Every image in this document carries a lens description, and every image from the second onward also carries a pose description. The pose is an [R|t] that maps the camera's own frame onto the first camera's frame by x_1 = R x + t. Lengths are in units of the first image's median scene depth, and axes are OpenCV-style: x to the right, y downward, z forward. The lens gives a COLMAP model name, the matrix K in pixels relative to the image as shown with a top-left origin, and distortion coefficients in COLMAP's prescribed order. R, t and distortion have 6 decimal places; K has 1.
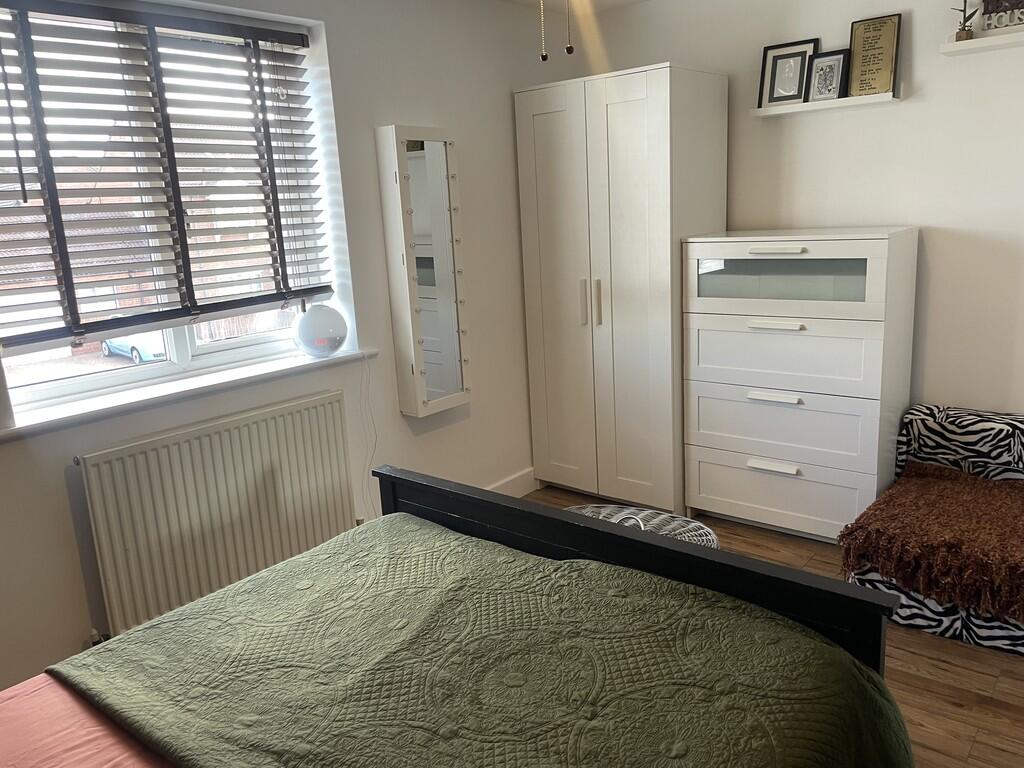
lens RADIAL K [[788.1, 0, 512.0], [0, 788.1, 384.0], [0, 0, 1]] dist [0.000475, -0.050809]
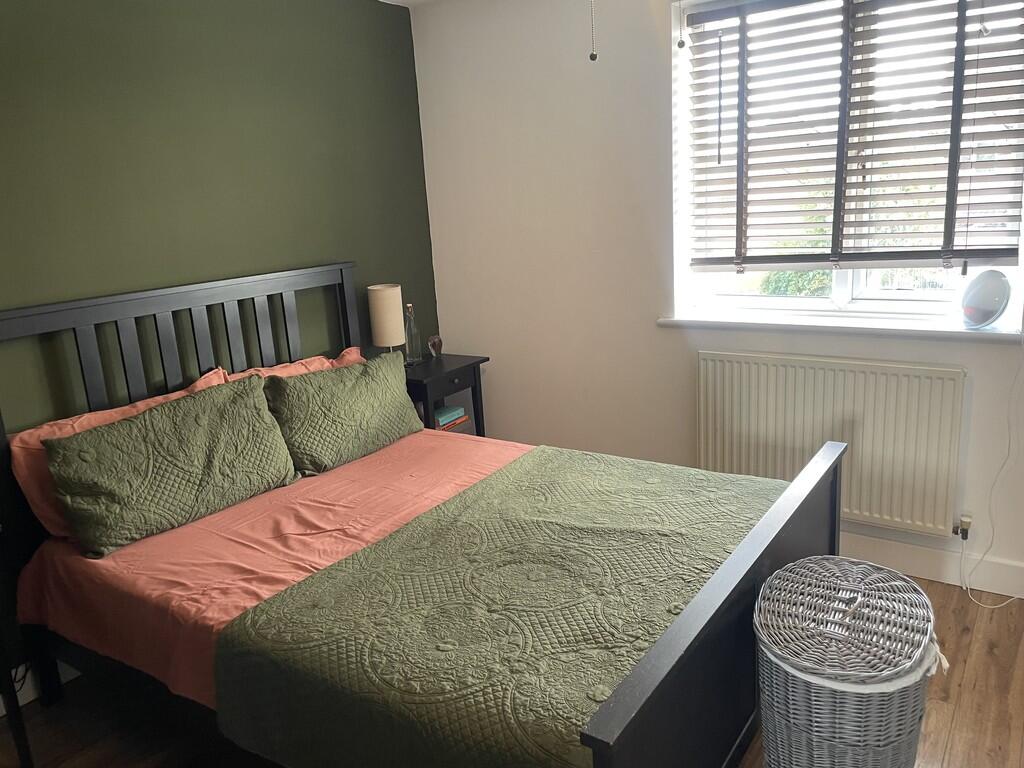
lens RADIAL K [[788.1, 0, 512.0], [0, 788.1, 384.0], [0, 0, 1]] dist [0.000475, -0.050809]
pose [[0.022871, 0.283295, -0.958760, 0.764109], [-0.144093, 0.949932, 0.277249, -0.181895], [0.989300, 0.131810, 0.062547, 0.557395]]
